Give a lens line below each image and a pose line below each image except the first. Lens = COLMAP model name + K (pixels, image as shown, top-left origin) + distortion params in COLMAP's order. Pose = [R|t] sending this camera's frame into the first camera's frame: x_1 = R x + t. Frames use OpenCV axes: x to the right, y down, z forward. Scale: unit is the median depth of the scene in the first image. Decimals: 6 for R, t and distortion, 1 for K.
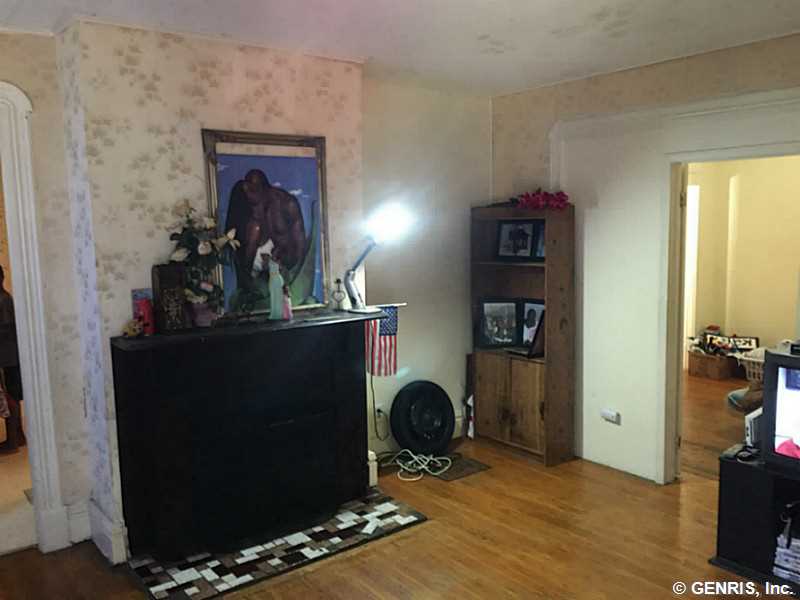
lens RADIAL K [[690.2, 0, 402.4], [0, 690.2, 298.8], [0, 0, 1]] dist [0.066283, -0.098244]
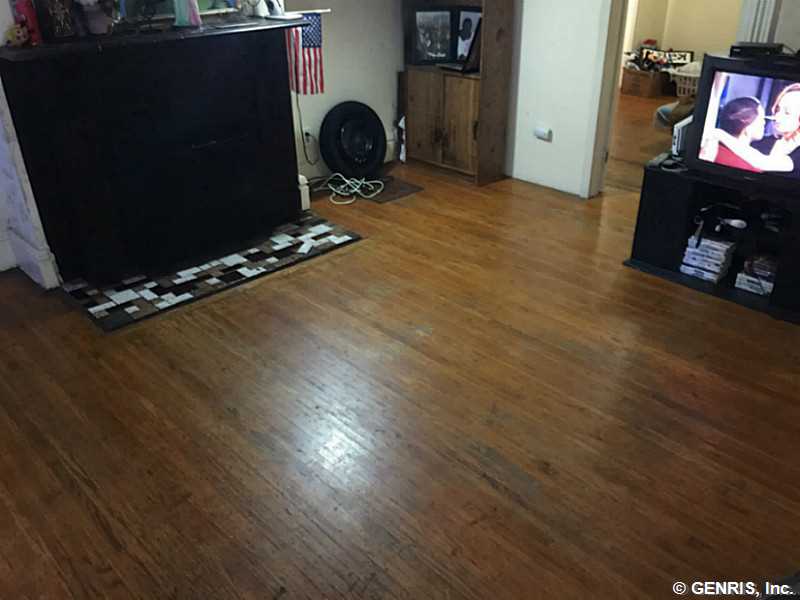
lens RADIAL K [[690.2, 0, 405.3], [0, 690.2, 300.7], [0, 0, 1]] dist [0.066283, -0.098244]
pose [[0.994324, -0.044435, 0.096669, -0.002230], [0.005548, 0.929024, 0.369977, 0.026742], [-0.106248, -0.367341, 0.923998, 0.018814]]
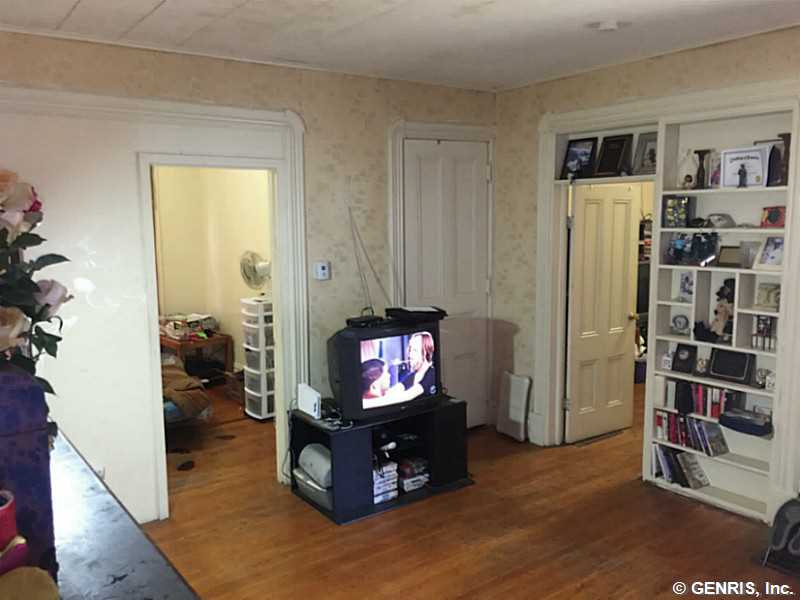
lens RADIAL K [[690.2, 0, 400.3], [0, 690.2, 303.3], [0, 0, 1]] dist [0.066283, -0.098244]
pose [[0.020823, -0.108382, 0.993891, -0.555844], [0.132171, 0.985680, 0.104717, -0.072451], [-0.991008, 0.129183, 0.034849, 0.712245]]
